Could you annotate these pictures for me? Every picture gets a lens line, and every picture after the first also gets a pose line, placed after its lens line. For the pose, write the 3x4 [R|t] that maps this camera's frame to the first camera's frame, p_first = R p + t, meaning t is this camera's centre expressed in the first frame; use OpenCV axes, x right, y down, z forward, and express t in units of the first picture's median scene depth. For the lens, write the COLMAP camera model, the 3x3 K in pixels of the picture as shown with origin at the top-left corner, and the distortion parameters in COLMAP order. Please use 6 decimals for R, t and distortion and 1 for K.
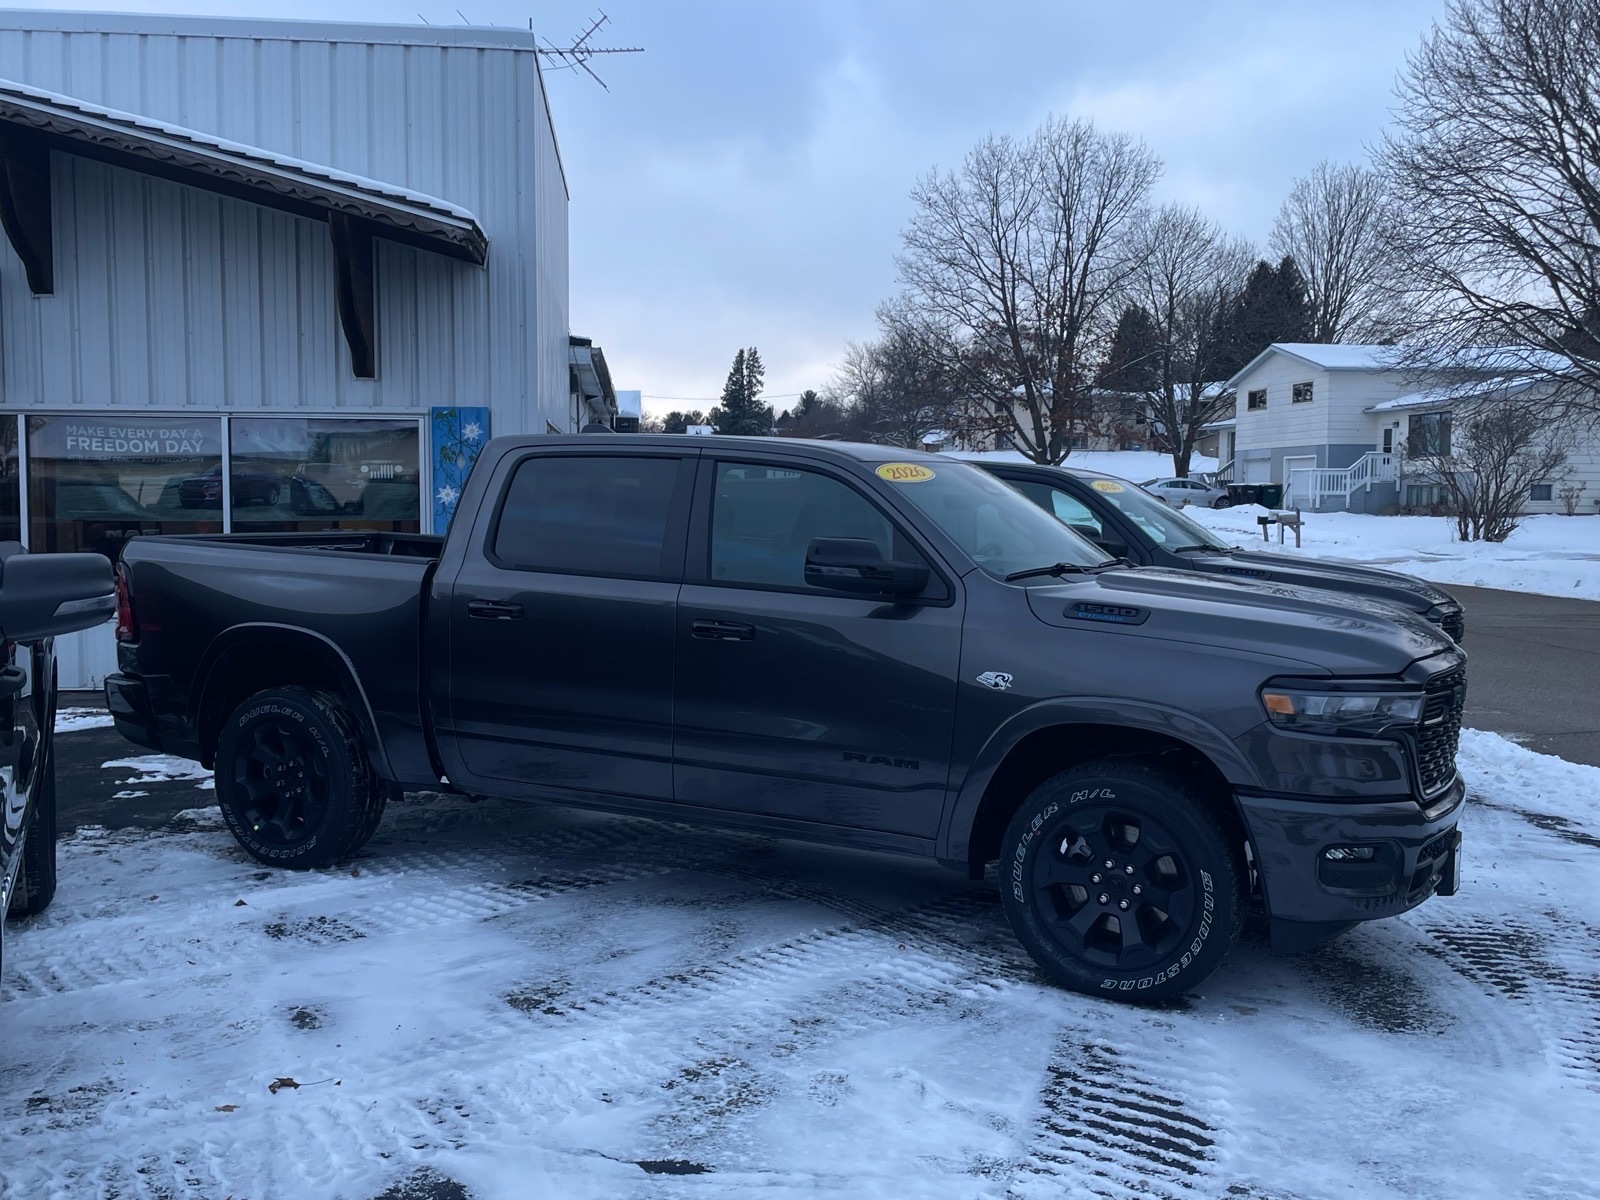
lens RADIAL K [[1602.1, 0, 787.0], [0, 1602.1, 598.8], [0, 0, 1]] dist [0.045775, 0.000000]
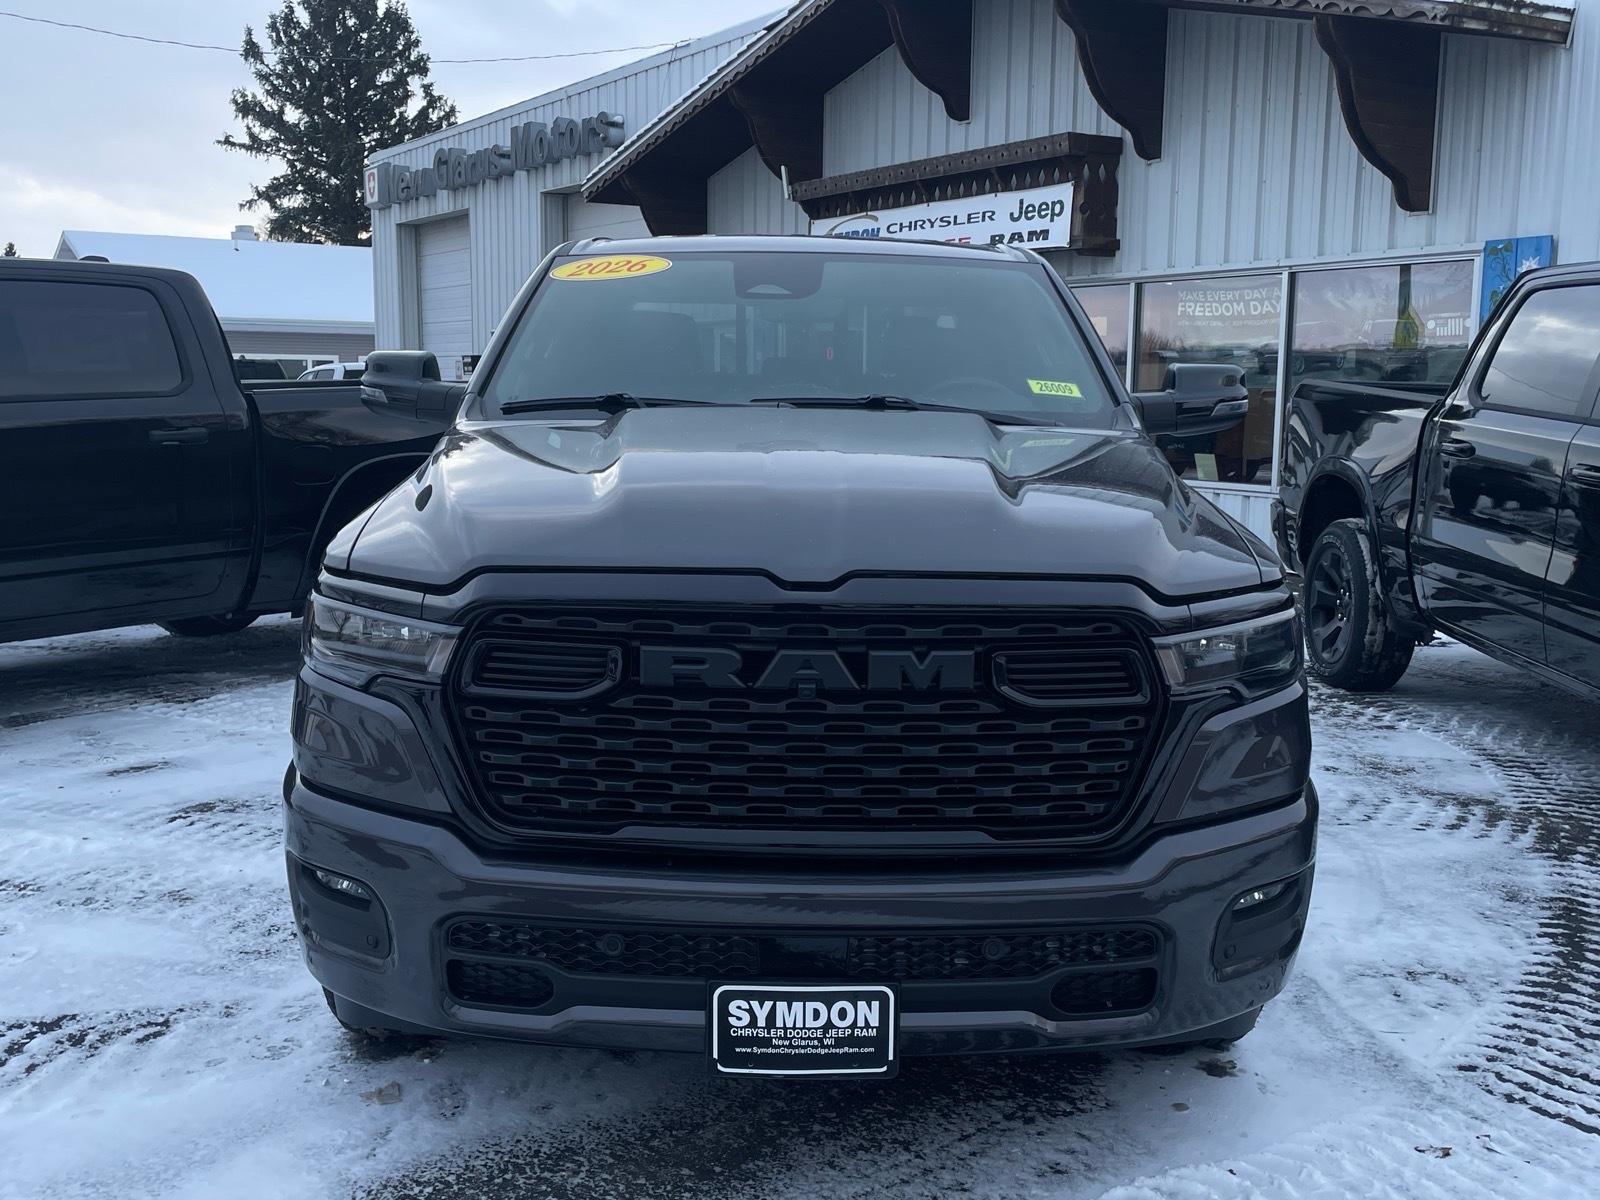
lens RADIAL K [[1602.1, 0, 803.7], [0, 1602.1, 599.7], [0, 0, 1]] dist [0.045775, 0.000000]
pose [[0.443093, 0.118944, -0.888550, 0.842536], [-0.062259, 0.992849, 0.101859, -0.010716], [0.894311, 0.010187, 0.447329, 0.811727]]
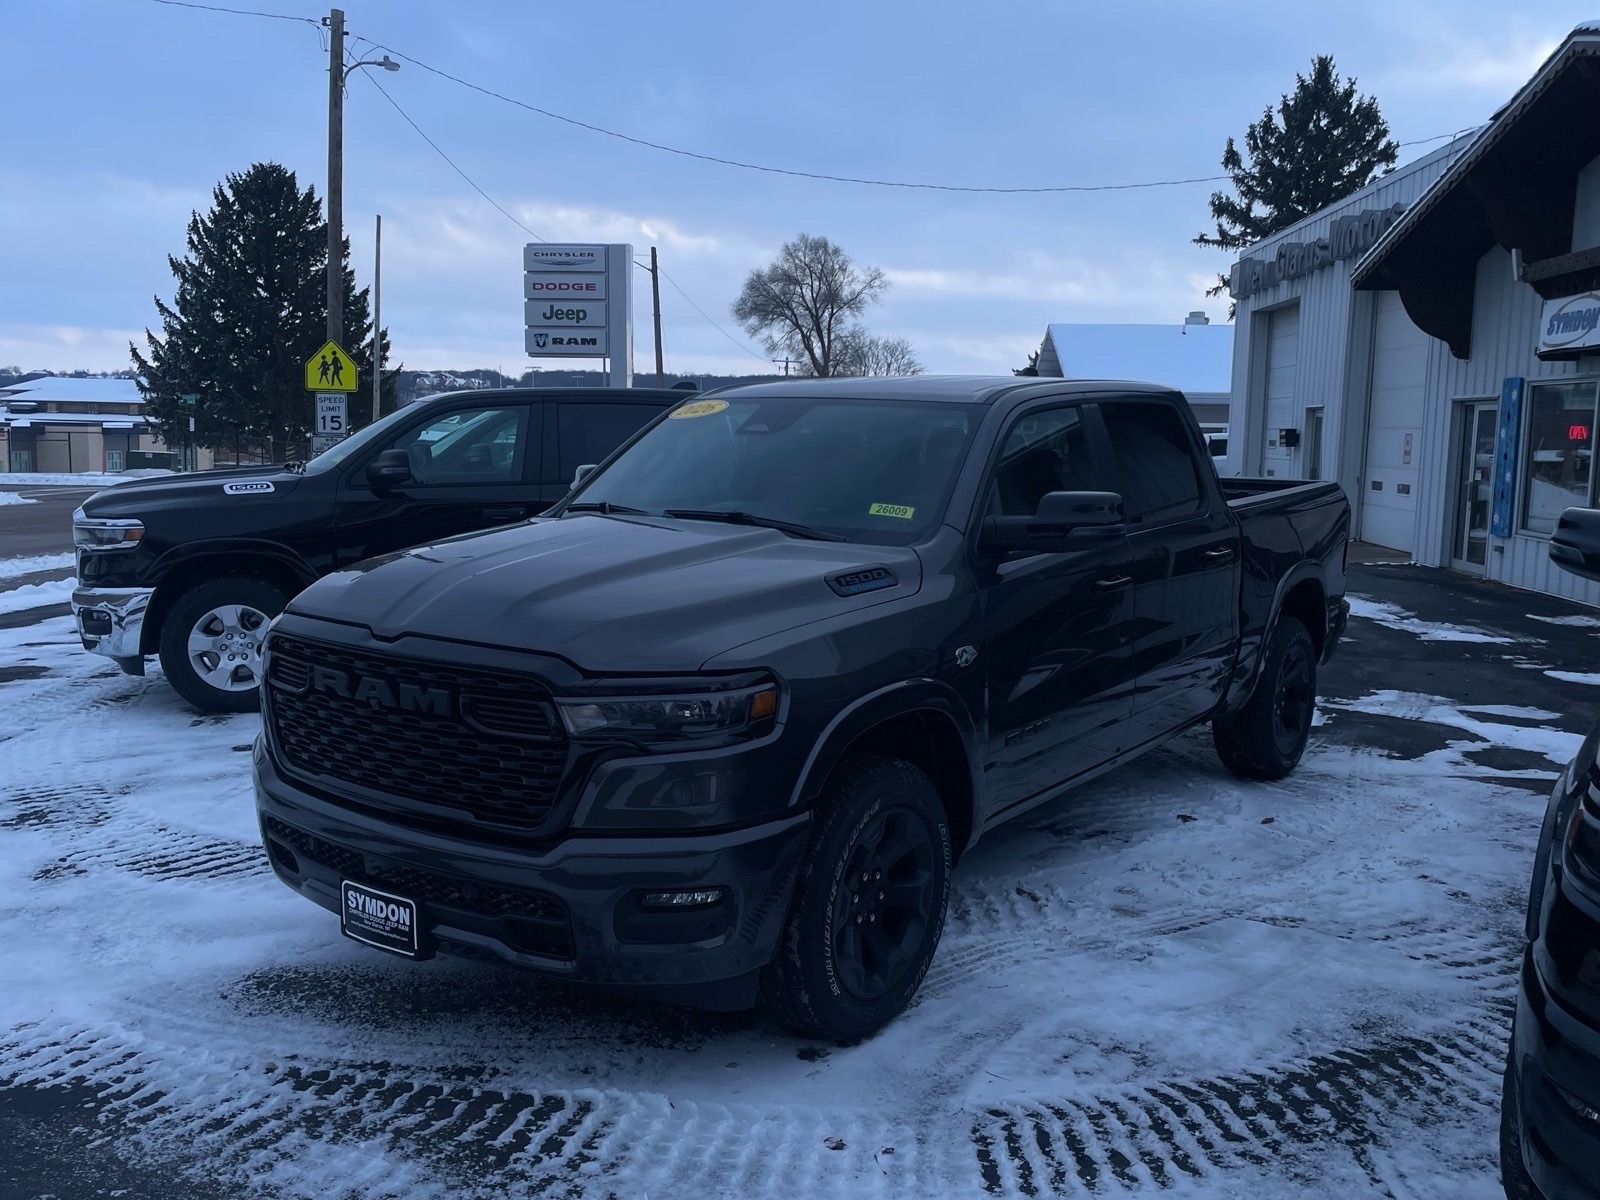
lens RADIAL K [[1425.9, 0, 788.9], [0, 1425.9, 603.4], [0, 0, 1]] dist [0.065082, -0.027228]
pose [[-0.177433, 0.110925, -0.977862, 1.046164], [-0.084364, 0.988256, 0.127412, -0.084672], [0.980510, 0.105103, -0.165991, 1.318046]]
